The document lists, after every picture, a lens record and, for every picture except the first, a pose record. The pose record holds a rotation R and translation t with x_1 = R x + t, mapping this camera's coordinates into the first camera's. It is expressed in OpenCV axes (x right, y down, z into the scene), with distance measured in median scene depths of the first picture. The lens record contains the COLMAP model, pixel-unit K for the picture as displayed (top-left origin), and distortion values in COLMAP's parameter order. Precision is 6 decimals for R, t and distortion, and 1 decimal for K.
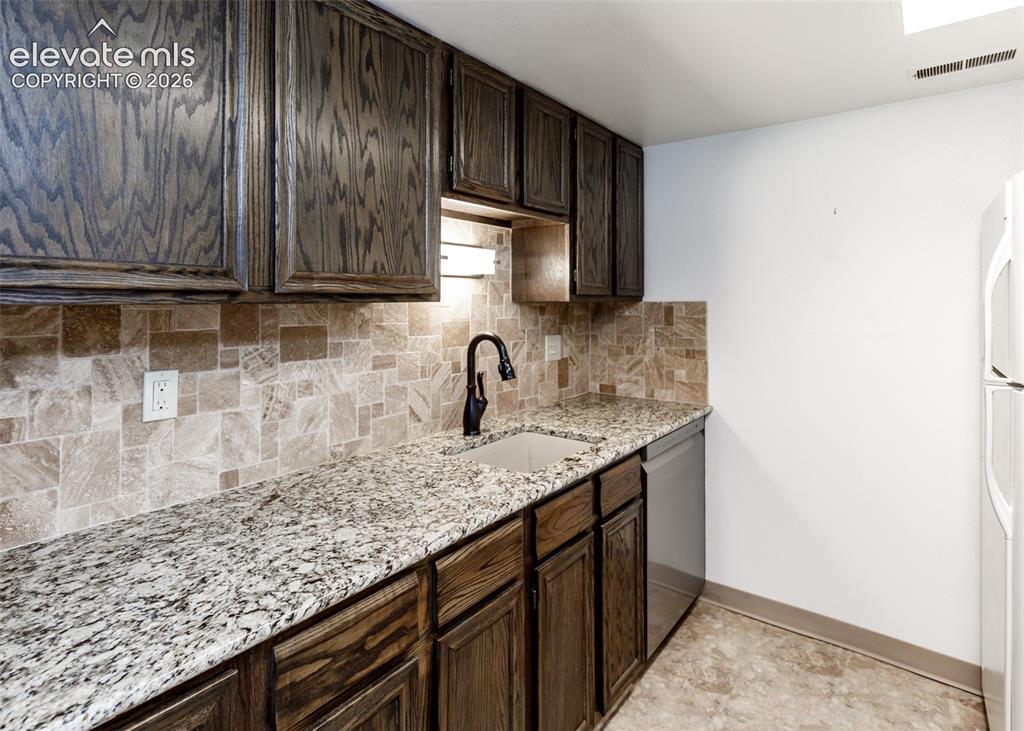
lens RADIAL K [[544.1, 0, 513.8], [0, 544.1, 297.0], [0, 0, 1]] dist [0.001899, 0.000262]
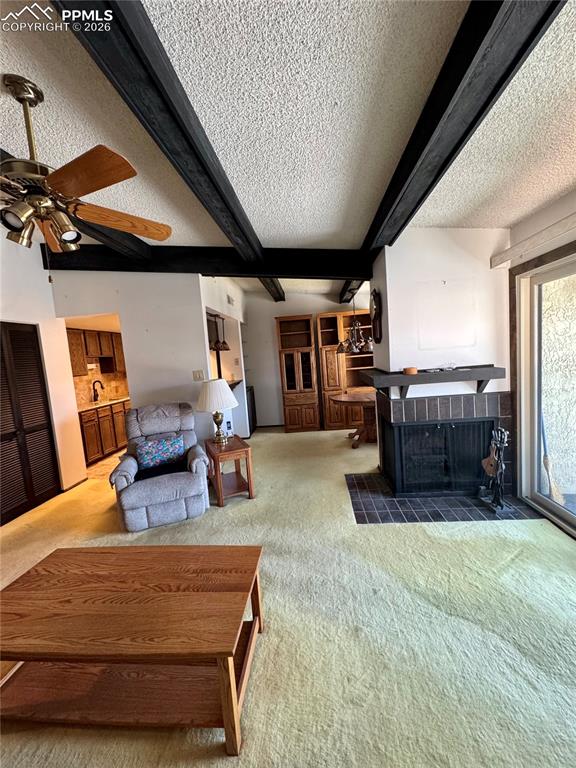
lens RADIAL K [[309.9, 0, 288.0], [0, 309.9, 384.0], [0, 0, 1]] dist [-0.001765, -0.000597]
pose [[0.836448, -0.115915, 0.535648, -0.139412], [0.075648, 0.992441, 0.096637, -0.061301], [-0.542800, -0.040311, 0.838894, -3.042006]]
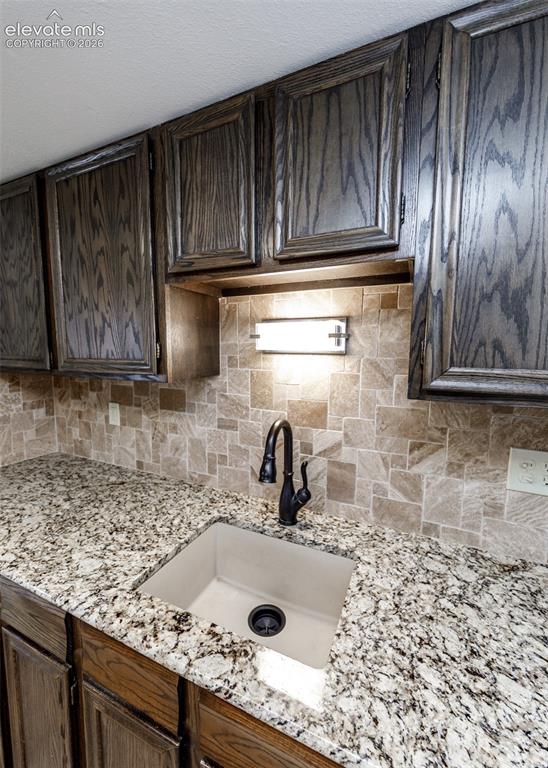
lens RADIAL K [[303.0, 0, 261.8], [0, 303.0, 378.8], [0, 0, 1]] dist [-0.000519, -0.000441]
pose [[0.229348, 0.098300, -0.968368, 0.529120], [-0.000826, 0.994907, 0.100799, -0.064348], [0.973344, -0.022319, 0.228261, 1.111336]]
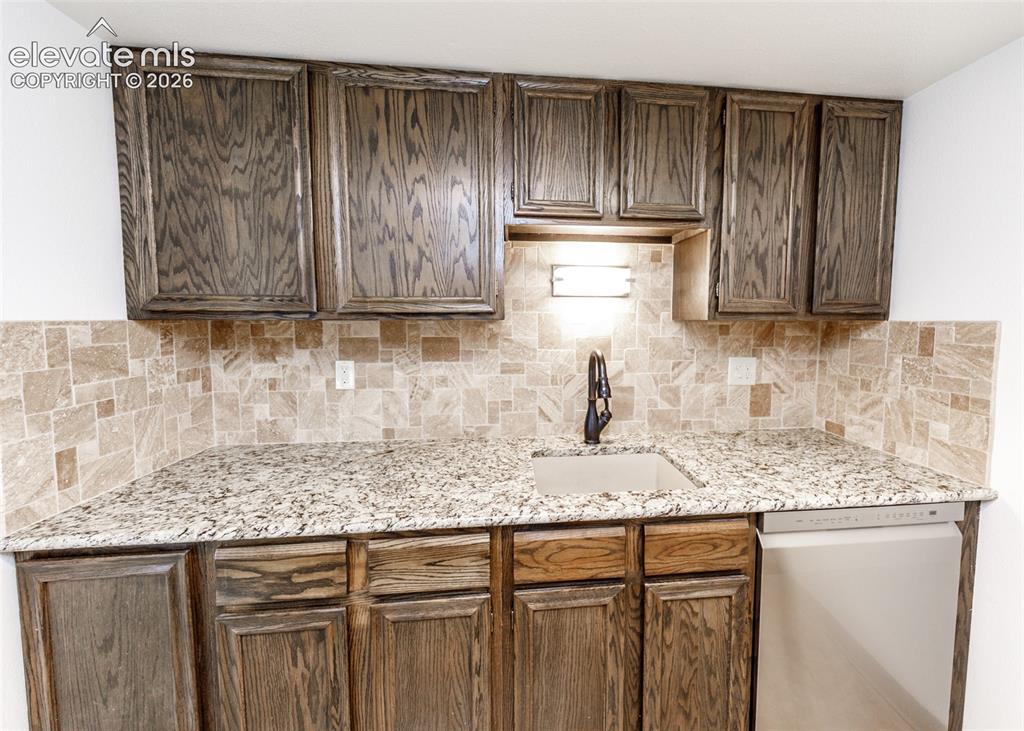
lens RADIAL K [[382.7, 0, 533.0], [0, 382.7, 345.0], [0, 0, 1]] dist [0.001472, -0.000011]
pose [[0.684129, 0.052997, -0.727433, 0.510230], [0.002300, 0.997195, 0.074814, 0.002251], [0.729358, -0.052855, 0.682088, 0.536877]]
